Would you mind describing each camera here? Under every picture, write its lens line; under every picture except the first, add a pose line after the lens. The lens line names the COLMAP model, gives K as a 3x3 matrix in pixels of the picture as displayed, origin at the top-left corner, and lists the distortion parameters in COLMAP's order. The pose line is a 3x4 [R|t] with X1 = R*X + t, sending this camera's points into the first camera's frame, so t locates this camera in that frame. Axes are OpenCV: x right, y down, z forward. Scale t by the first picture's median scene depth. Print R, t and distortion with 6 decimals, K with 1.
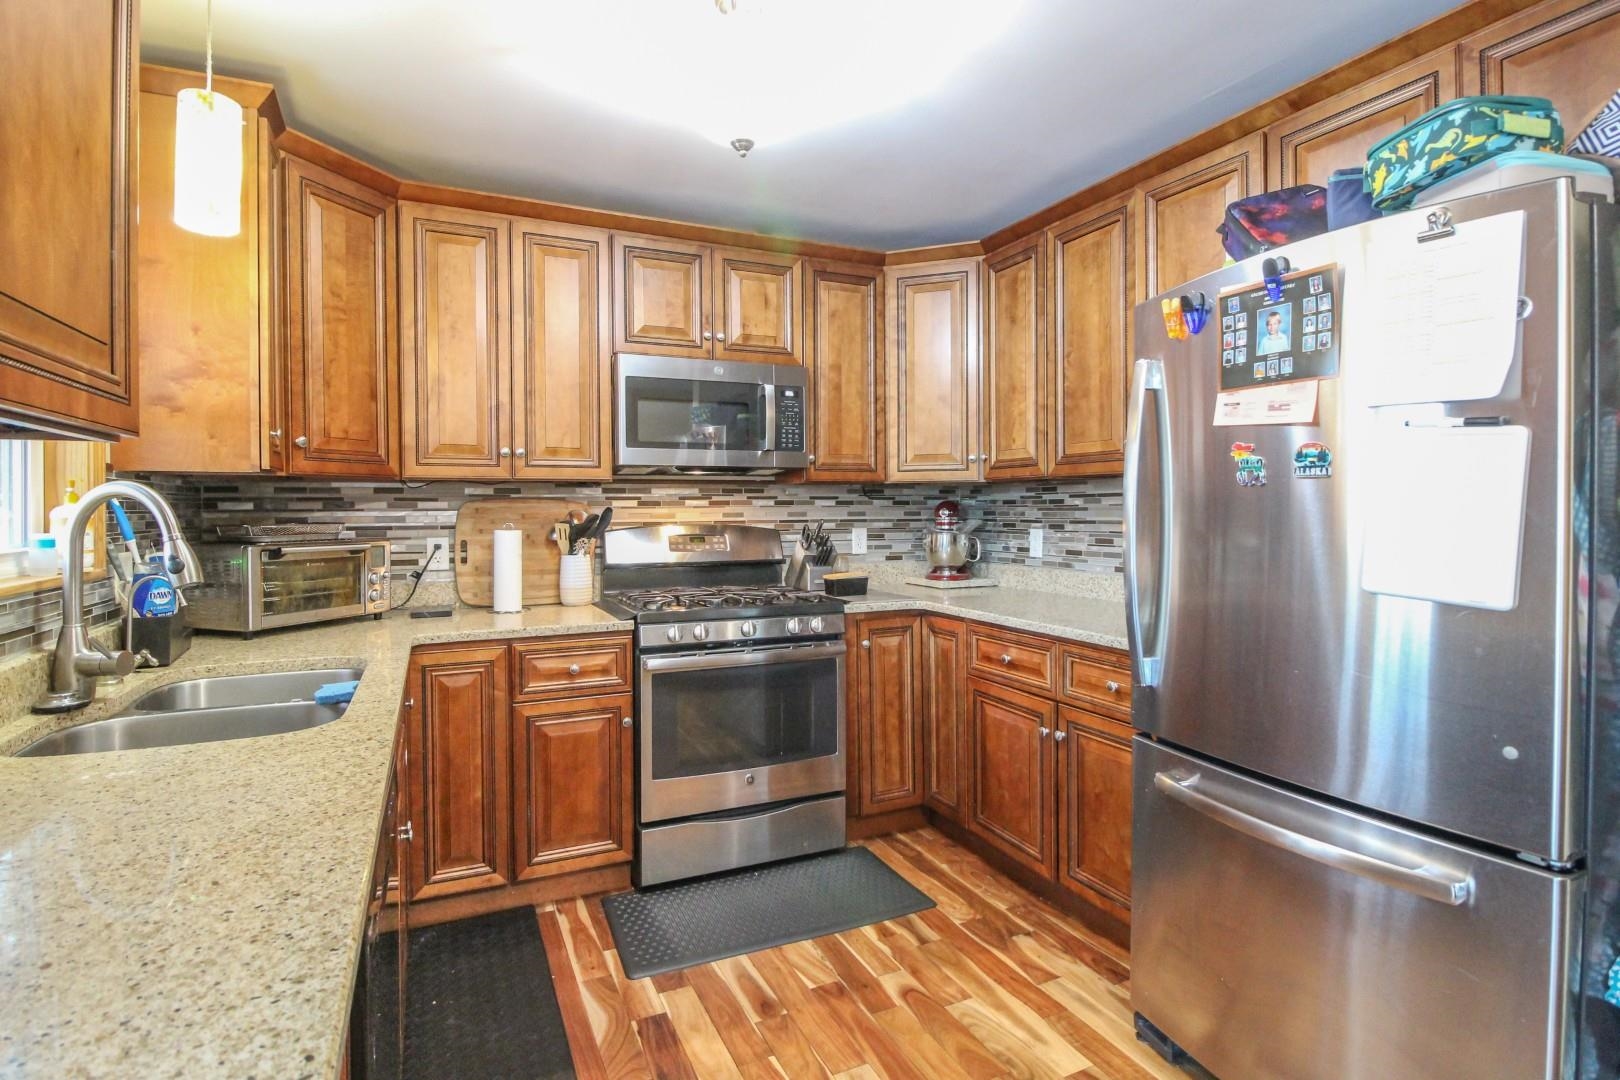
lens RADIAL K [[795.8, 0, 809.4], [0, 795.8, 519.8], [0, 0, 1]] dist [0.001393, -0.012265]
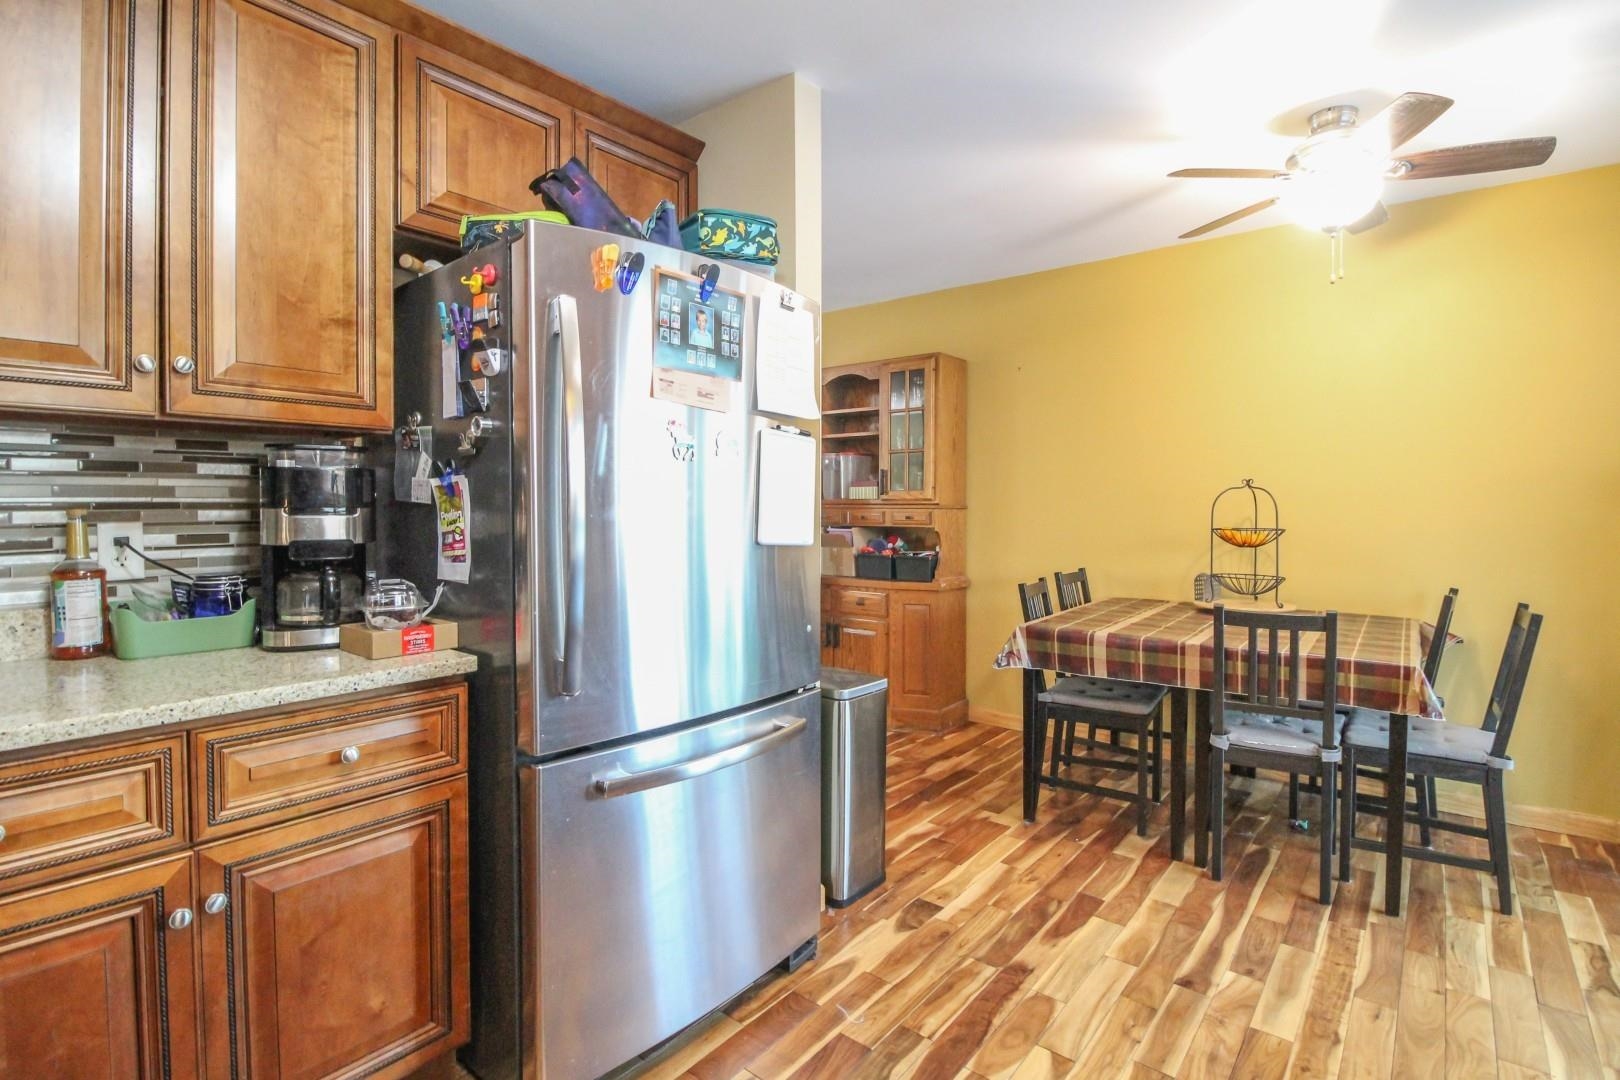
lens RADIAL K [[795.8, 0, 809.4], [0, 795.8, 519.8], [0, 0, 1]] dist [0.001393, -0.012265]
pose [[-0.440299, -0.015242, 0.897722, -0.292874], [0.012560, 0.999654, 0.023133, 0.009071], [-0.897763, 0.021461, -0.439955, 0.772447]]
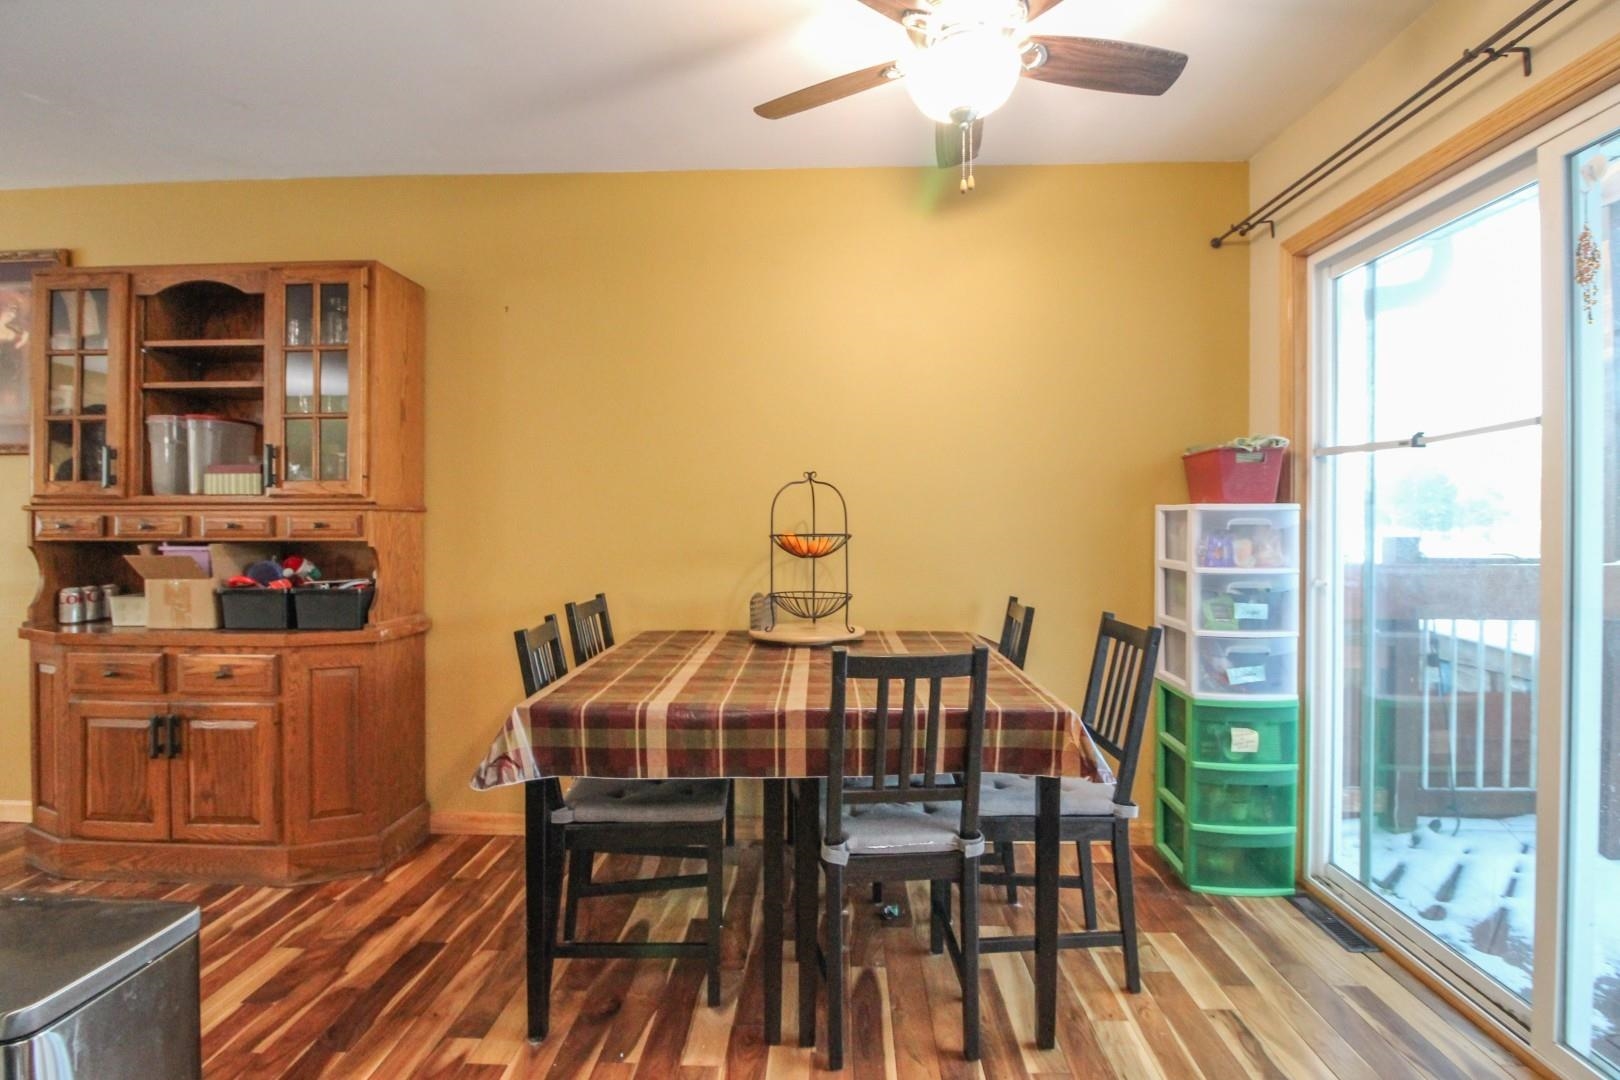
lens RADIAL K [[778.9, 0, 809.8], [0, 778.9, 516.7], [0, 0, 1]] dist [0.000495, -0.013699]
pose [[-0.890459, 0.005027, 0.455037, 0.076858], [0.009513, 0.999926, 0.007569, 0.030951], [-0.454965, 0.011068, -0.890441, 0.474104]]
